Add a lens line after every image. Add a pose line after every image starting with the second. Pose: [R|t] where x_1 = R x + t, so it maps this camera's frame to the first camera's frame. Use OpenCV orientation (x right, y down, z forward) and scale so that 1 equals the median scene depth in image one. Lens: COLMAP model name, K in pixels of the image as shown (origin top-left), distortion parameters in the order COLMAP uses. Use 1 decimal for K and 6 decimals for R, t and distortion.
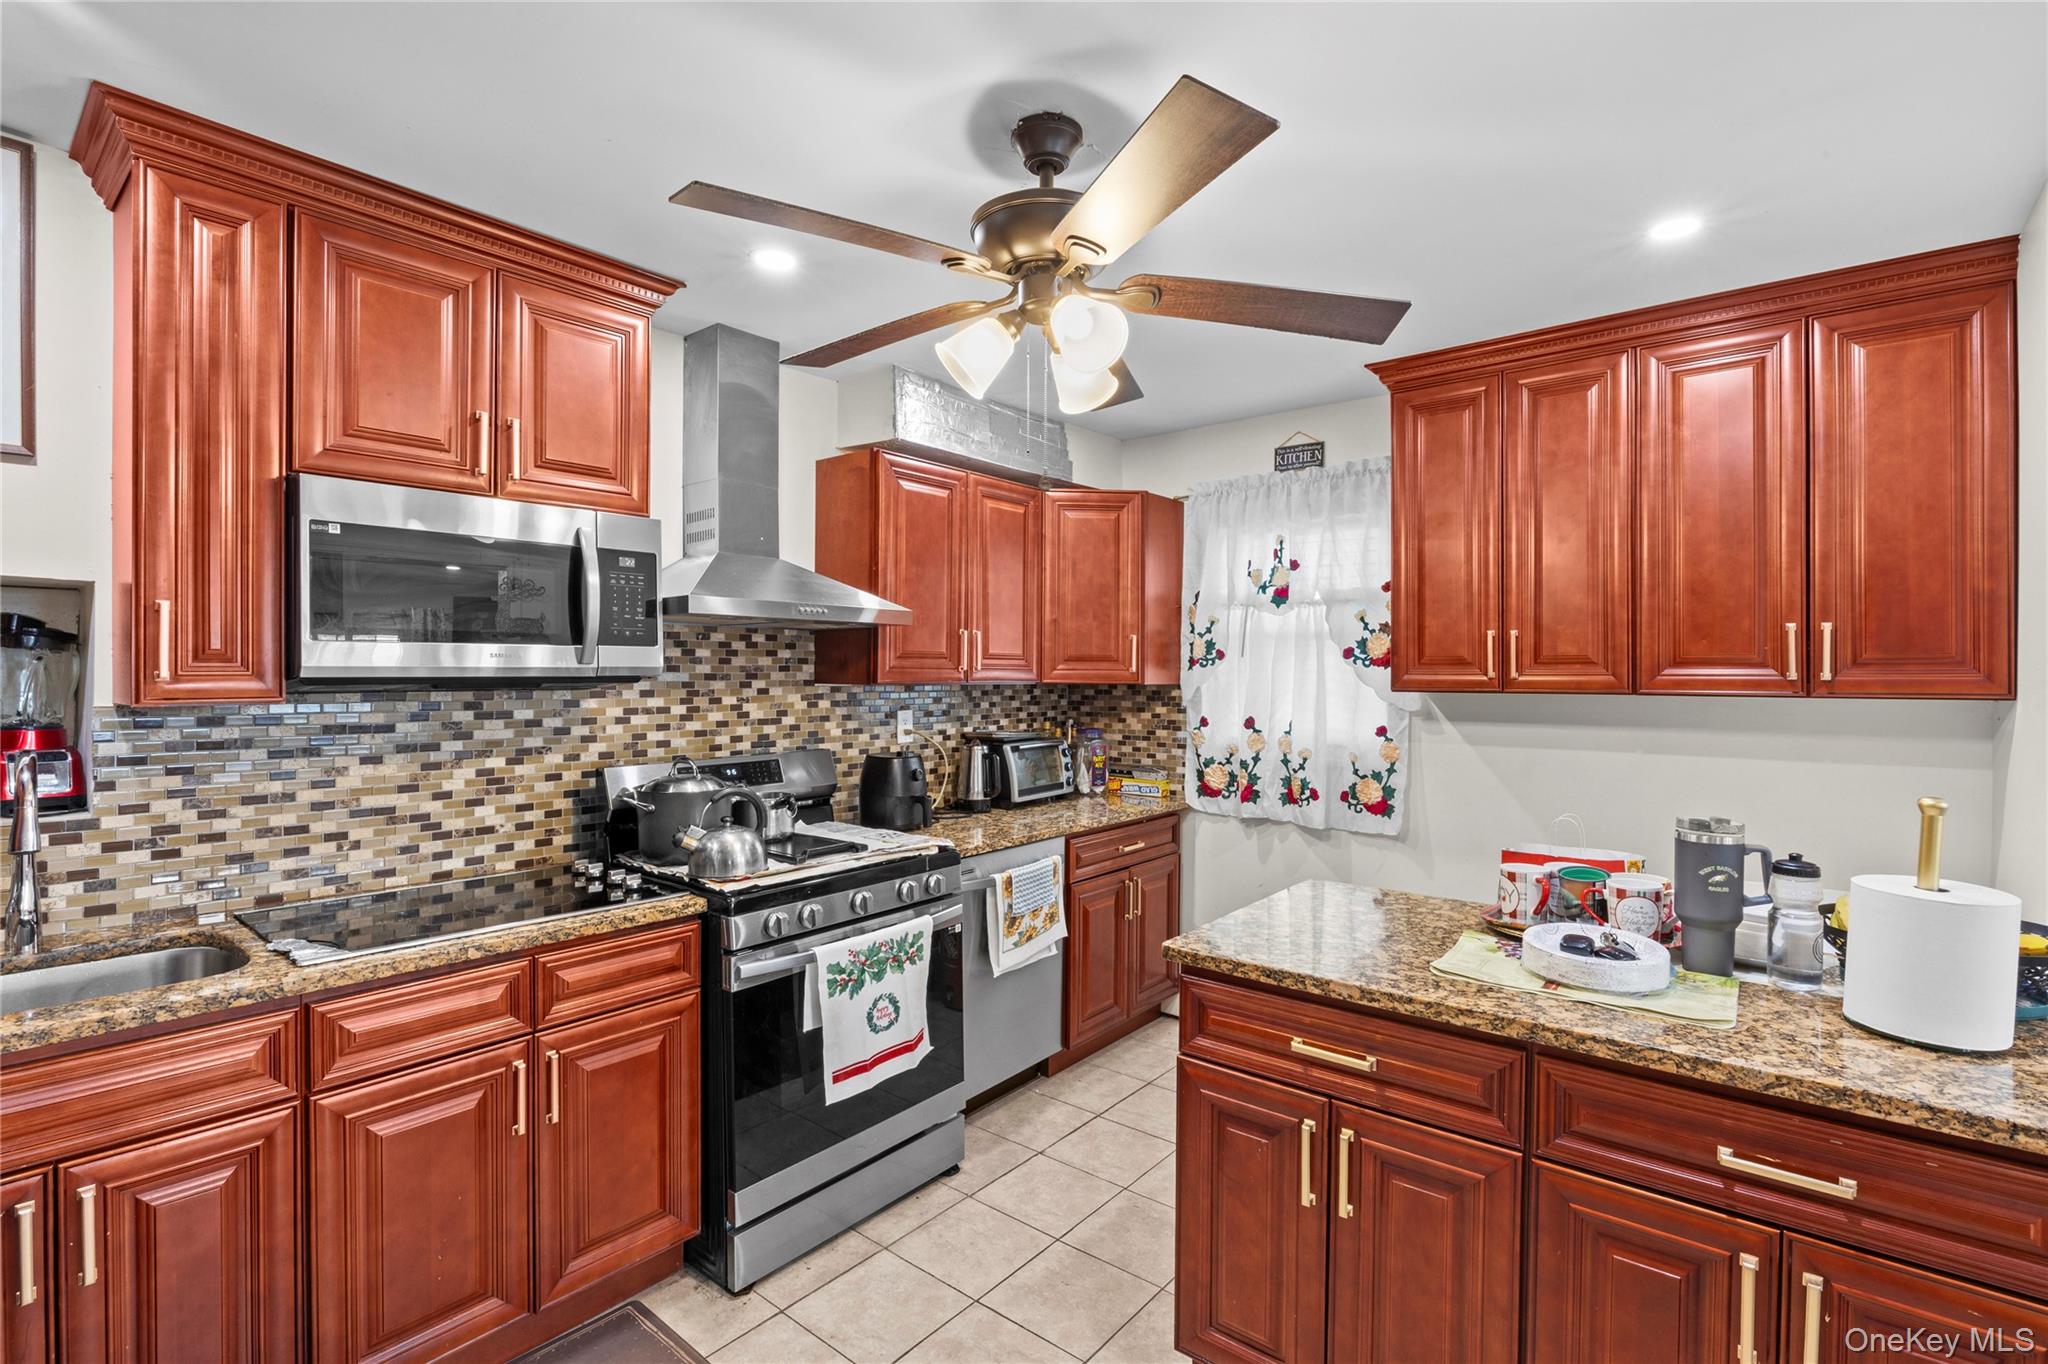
lens RADIAL K [[945.1, 0, 1011.2], [0, 945.1, 673.8], [0, 0, 1]] dist [-0.014679, 0.002592]
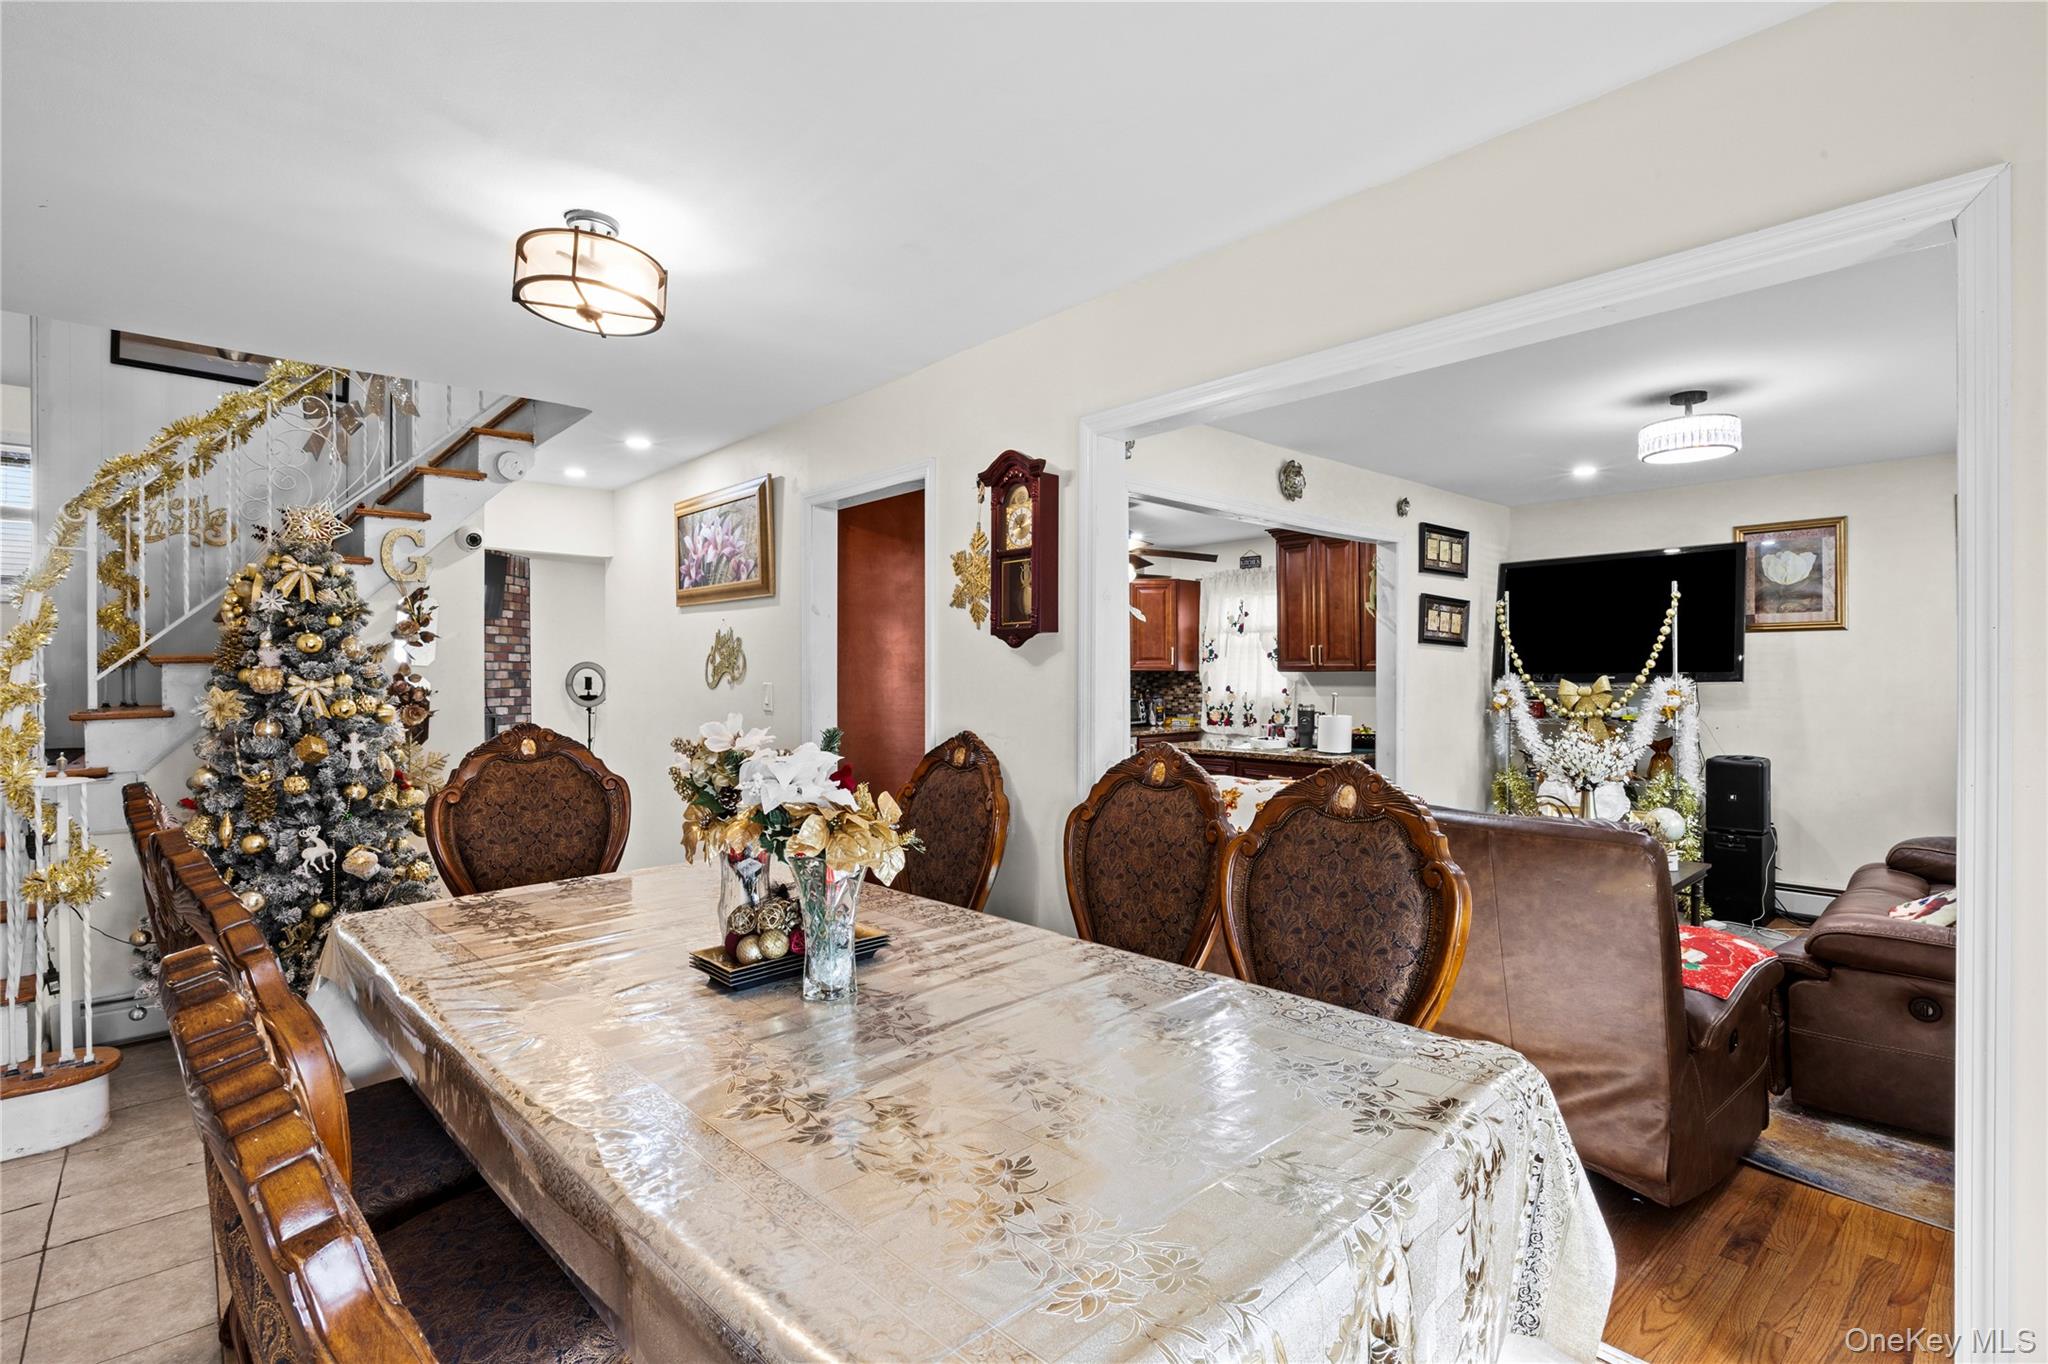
lens RADIAL K [[945.1, 0, 1005.9], [0, 945.1, 675.6], [0, 0, 1]] dist [-0.014679, 0.002592]
pose [[0.989847, -0.008778, -0.141863, 0.091892], [0.008840, 0.999961, -0.000194, 0.029579], [0.141859, -0.001062, 0.989886, -1.781049]]
